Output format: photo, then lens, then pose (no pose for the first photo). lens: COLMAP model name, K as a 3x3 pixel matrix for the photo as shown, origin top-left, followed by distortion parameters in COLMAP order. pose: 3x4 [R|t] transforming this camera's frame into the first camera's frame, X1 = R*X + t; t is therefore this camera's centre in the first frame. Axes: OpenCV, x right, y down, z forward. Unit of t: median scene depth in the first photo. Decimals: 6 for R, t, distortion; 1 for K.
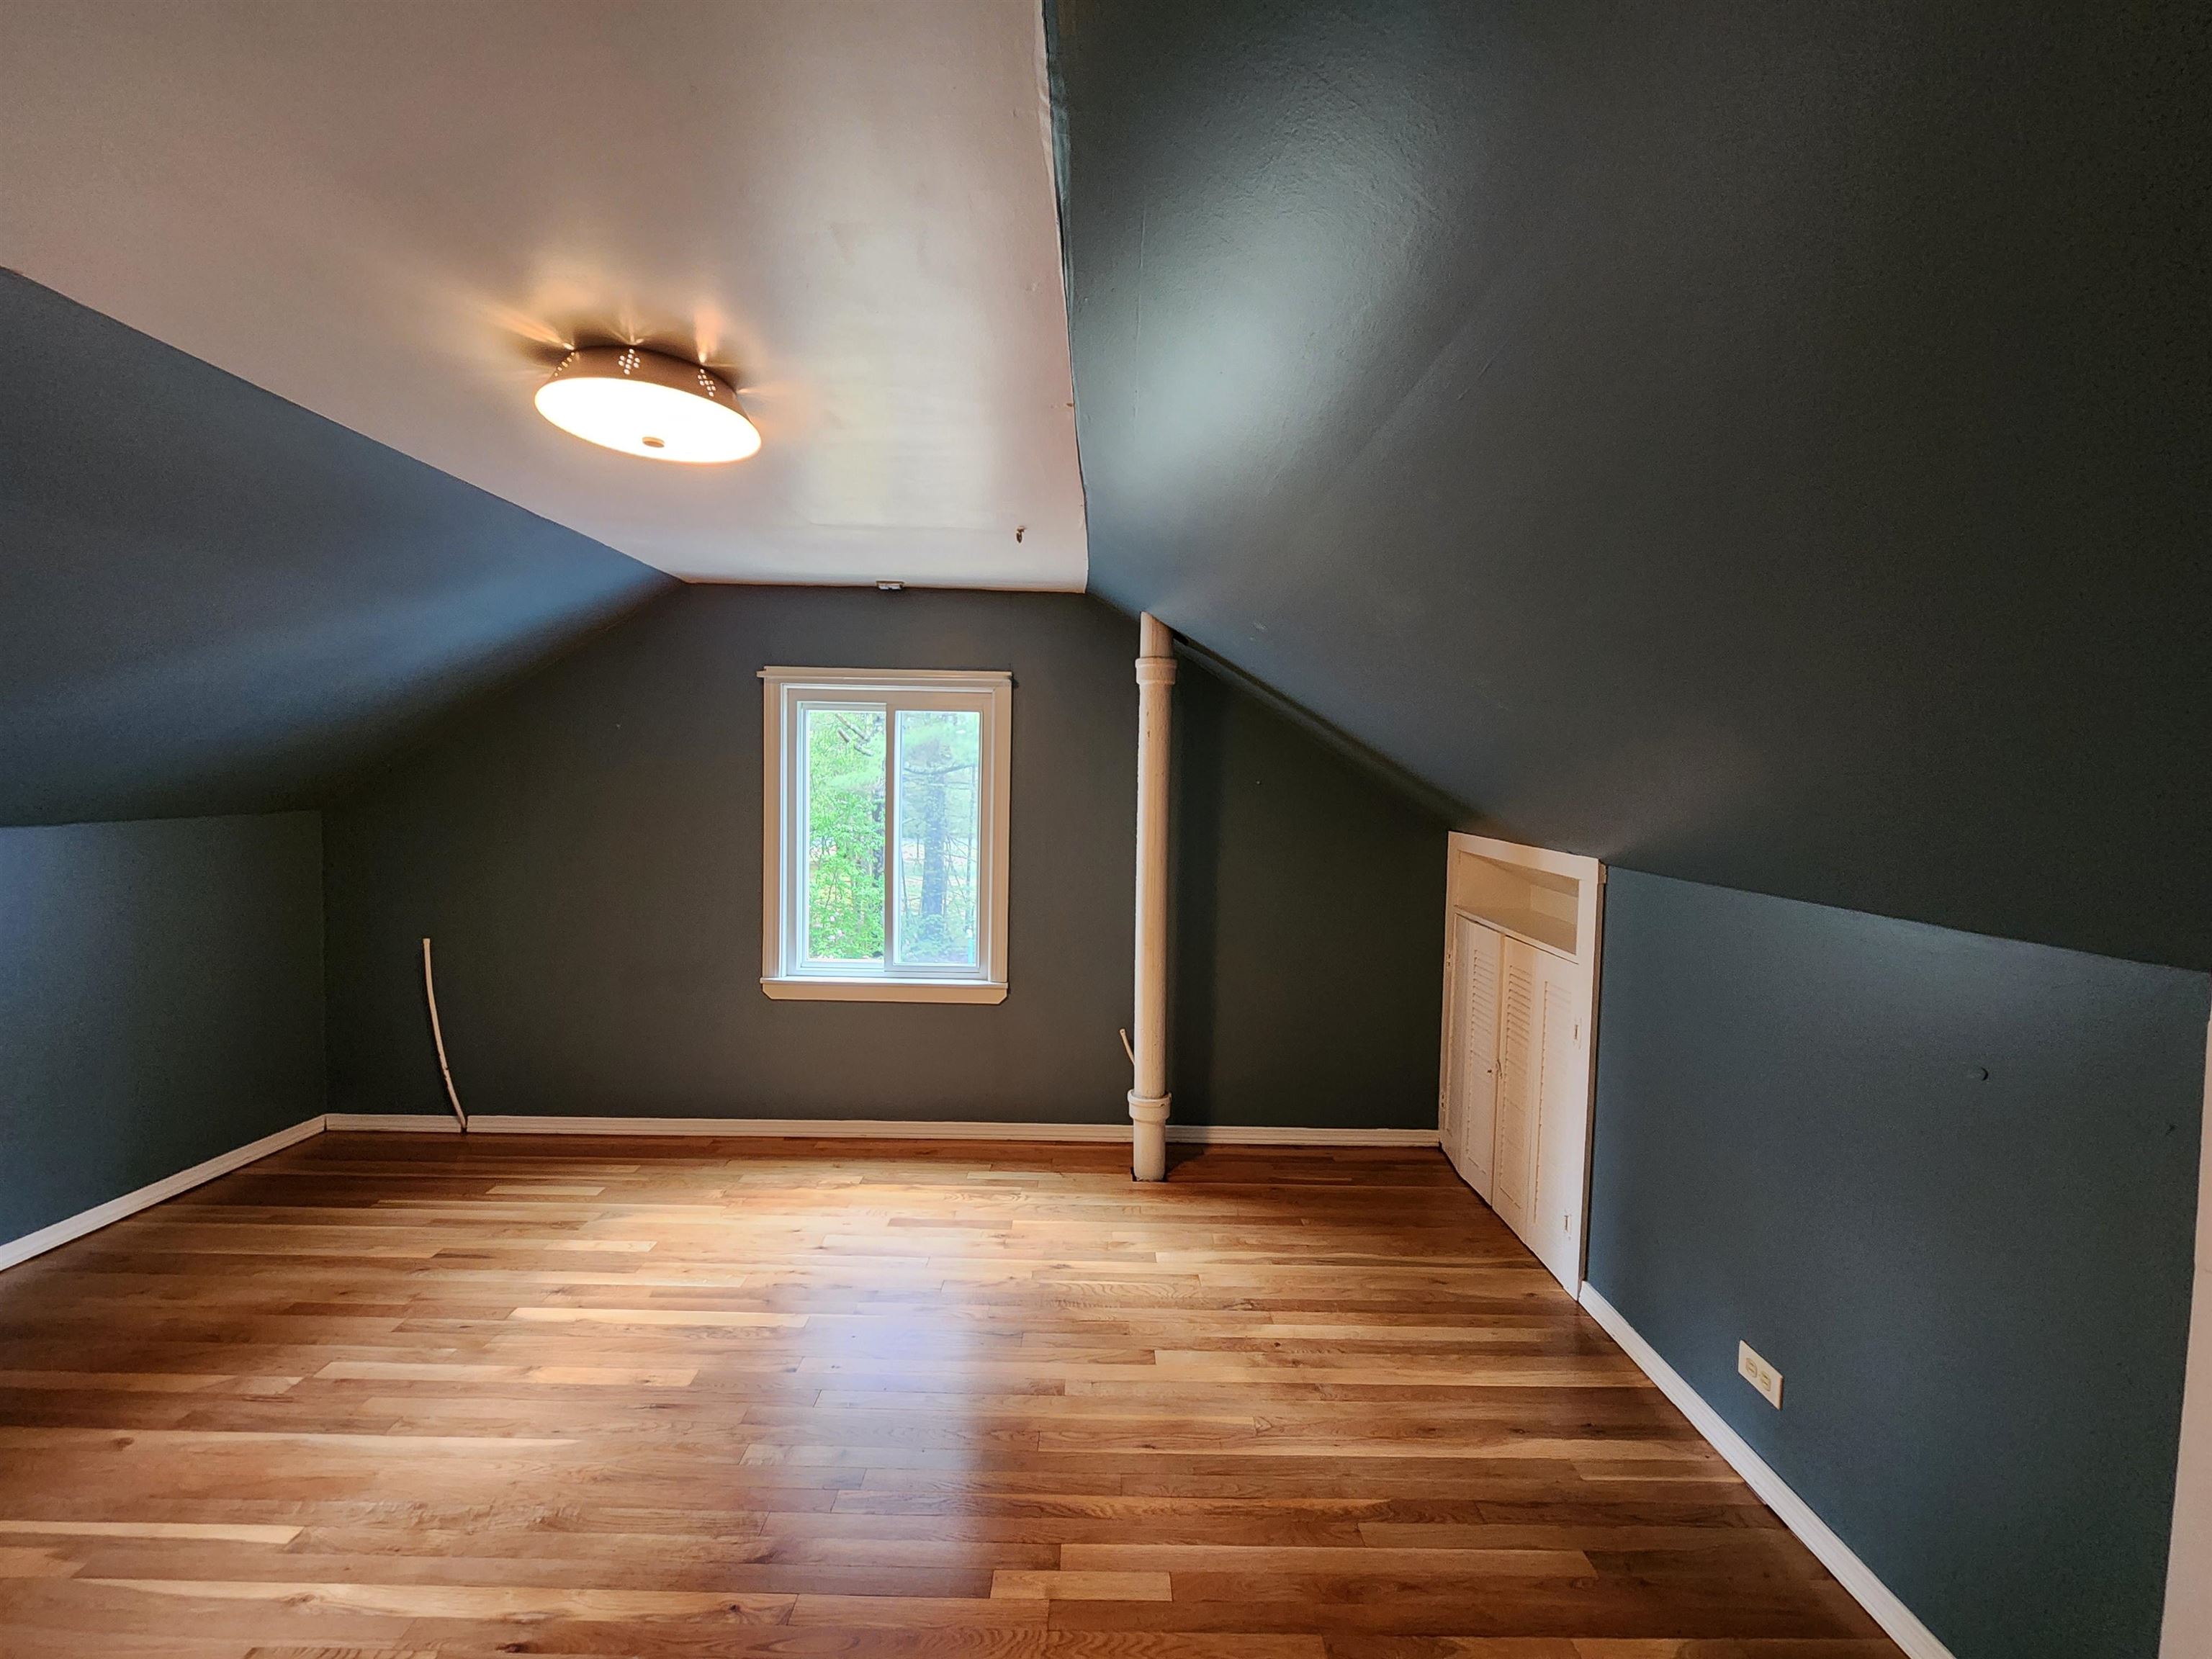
lens RADIAL K [[892.7, 0, 1096.2], [0, 892.7, 830.5], [0, 0, 1]] dist [0.001245, -0.000153]
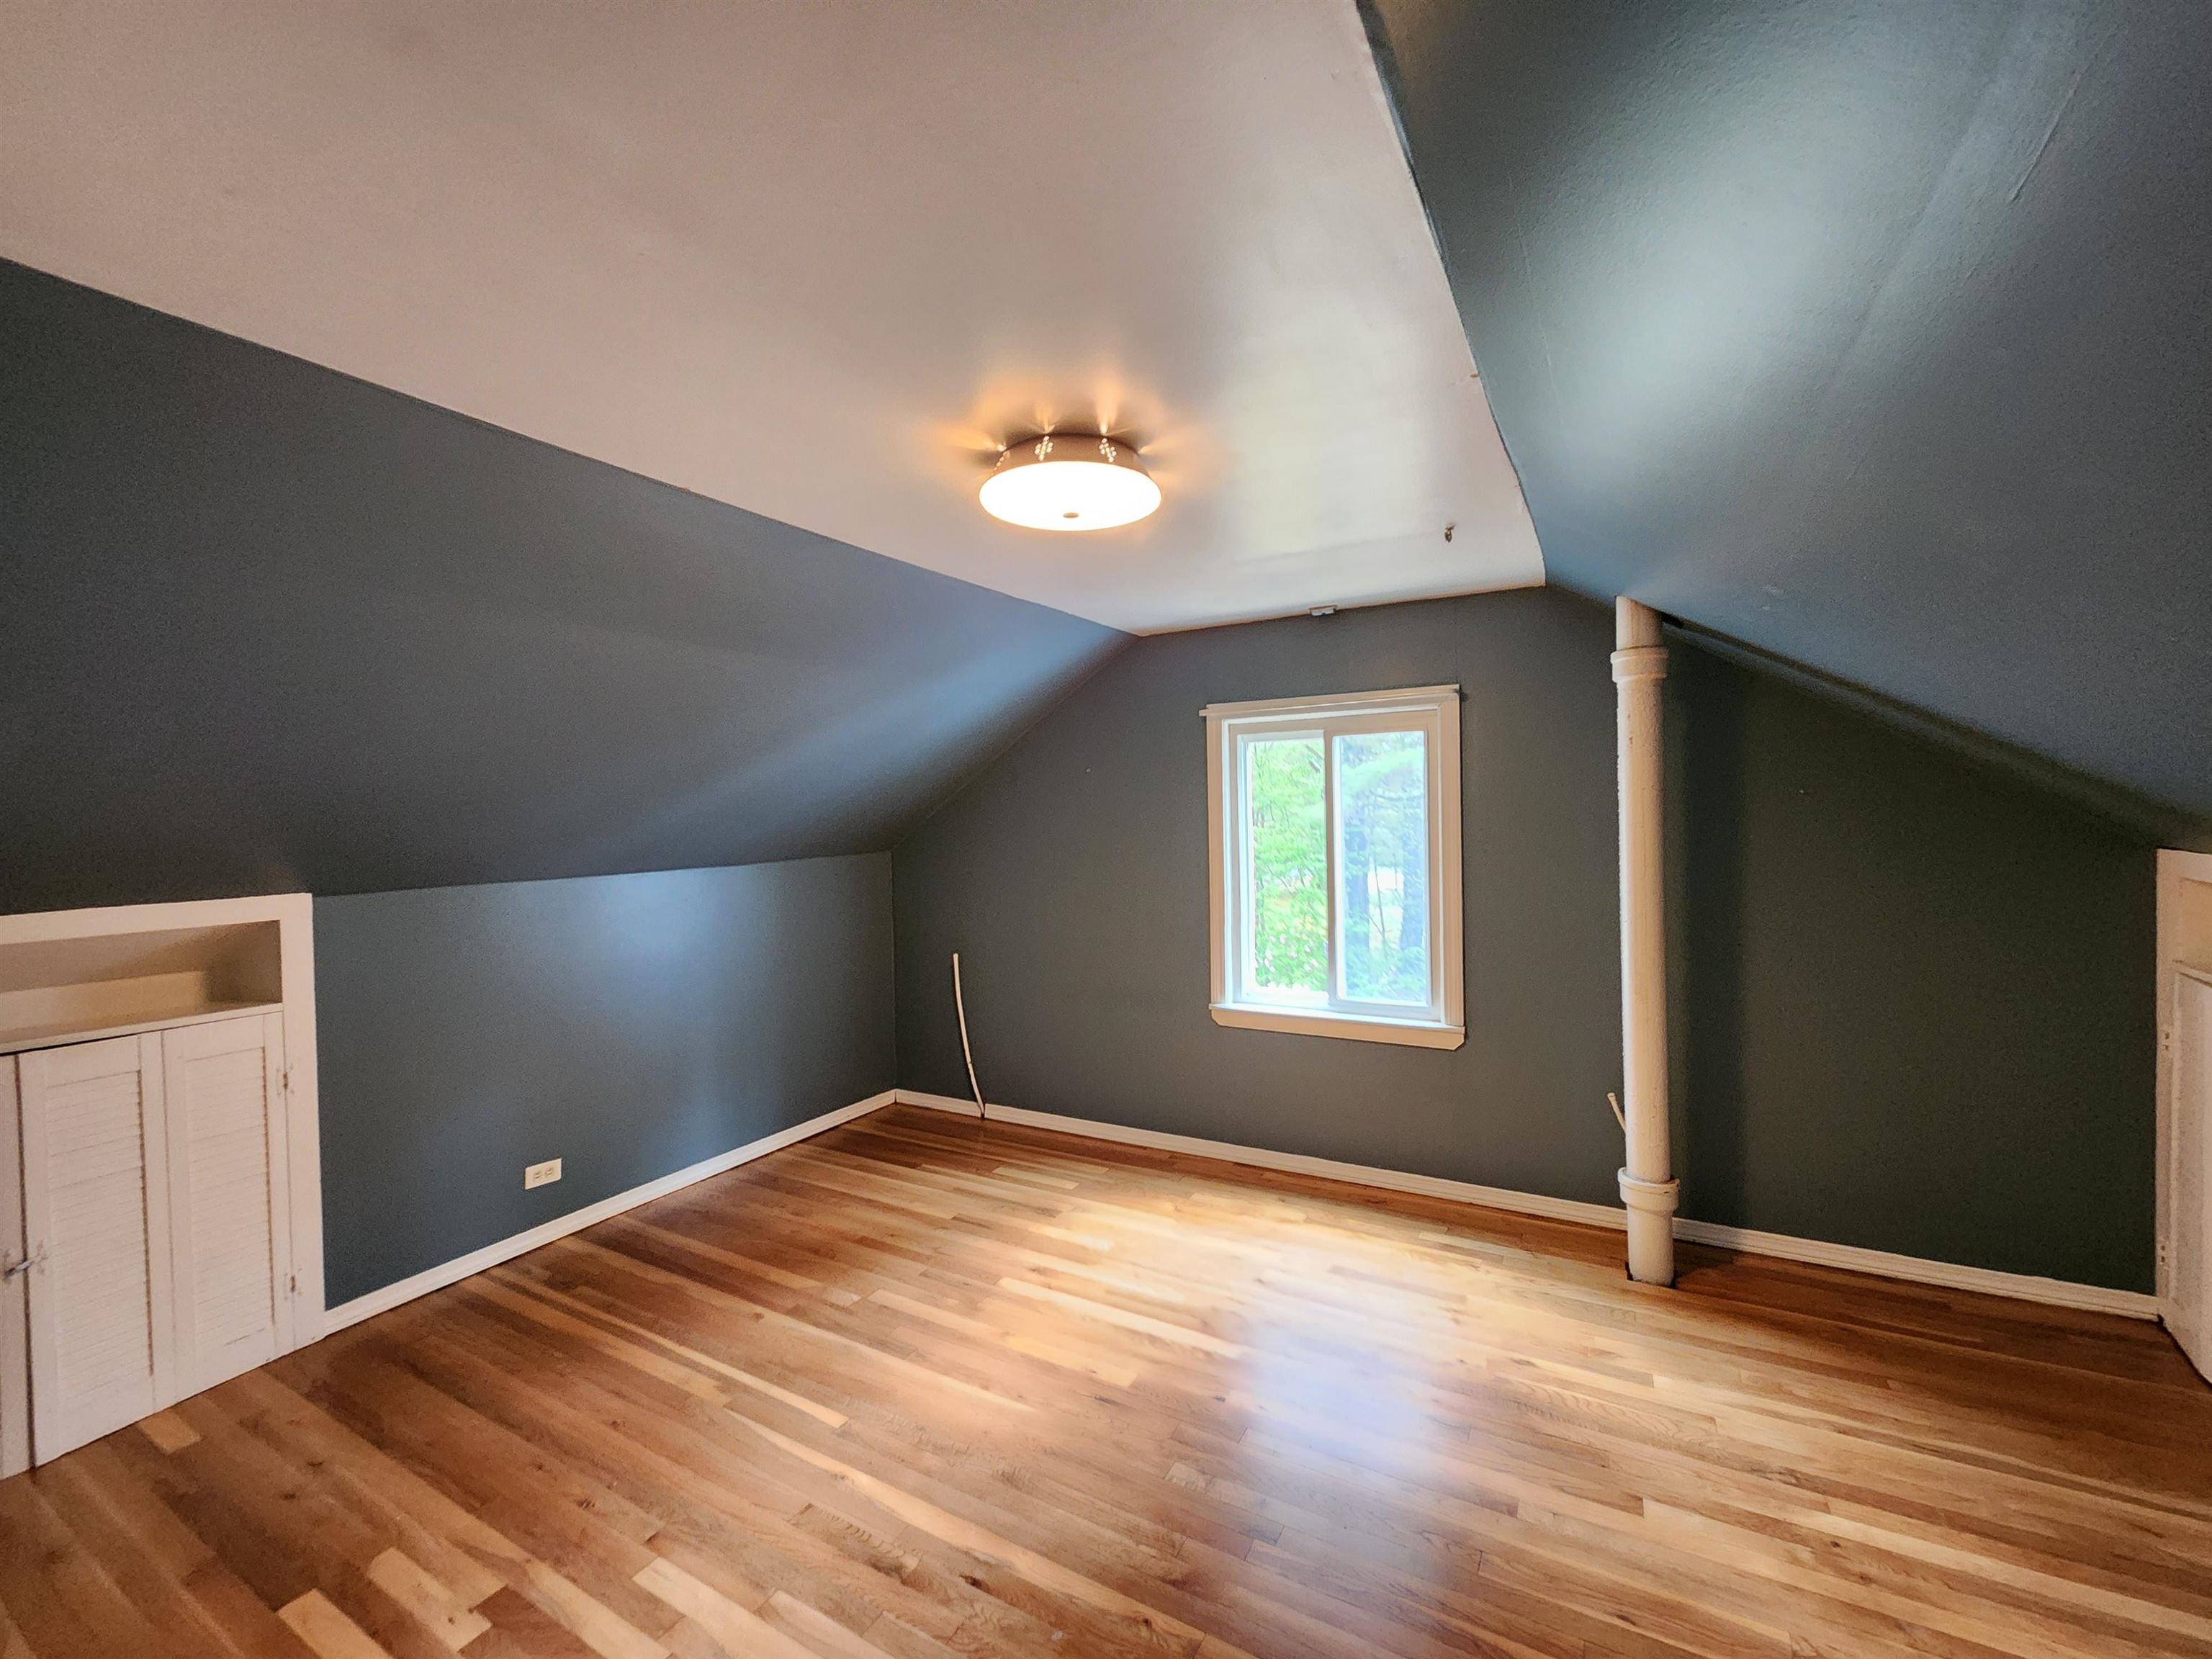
lens RADIAL K [[897.5, 0, 1106.0], [0, 897.5, 829.5], [0, 0, 1]] dist [-0.000431, -0.002192]
pose [[0.871265, -0.030966, -0.489835, 0.051680], [0.014165, 0.999178, -0.037970, 0.001175], [0.490609, 0.026144, 0.870988, 0.036544]]
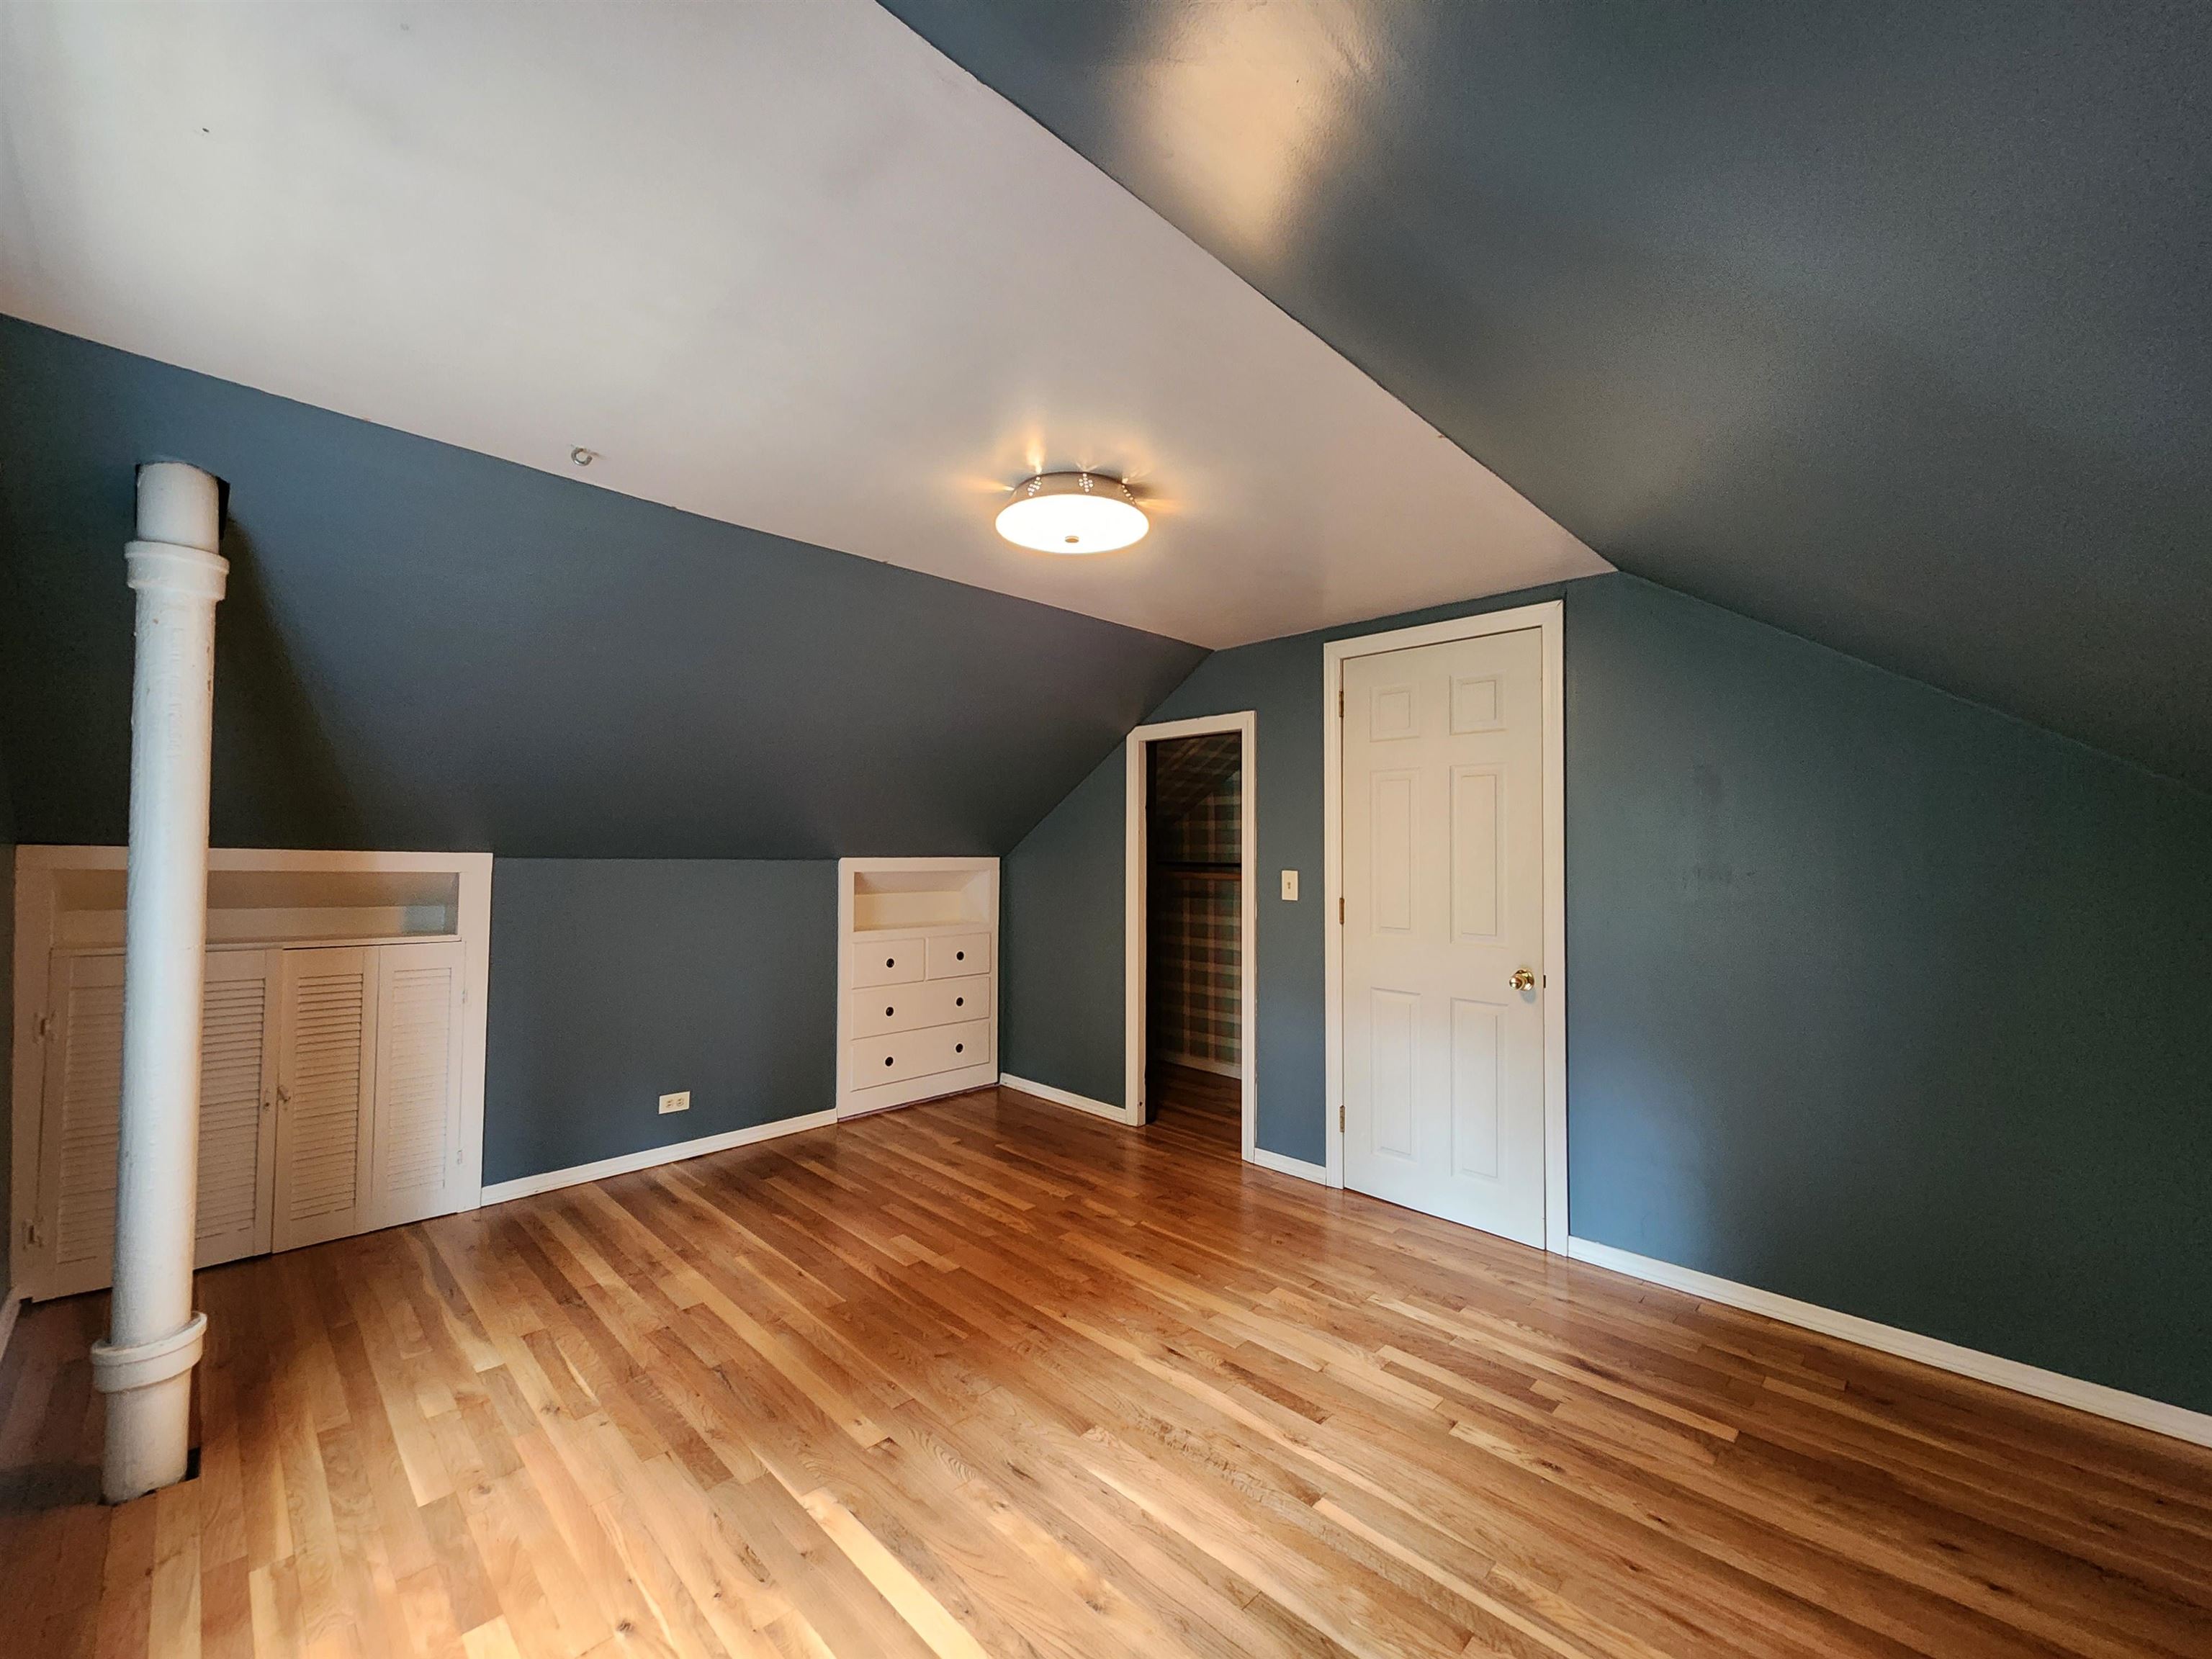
lens RADIAL K [[891.3, 0, 1106.0], [0, 891.3, 829.5], [0, 0, 1]] dist [-0.000442, -0.003100]
pose [[-0.718879, -0.005963, 0.695109, -0.954194], [0.013198, 0.999666, 0.022224, -0.020964], [-0.695010, 0.025150, -0.718560, 1.264889]]
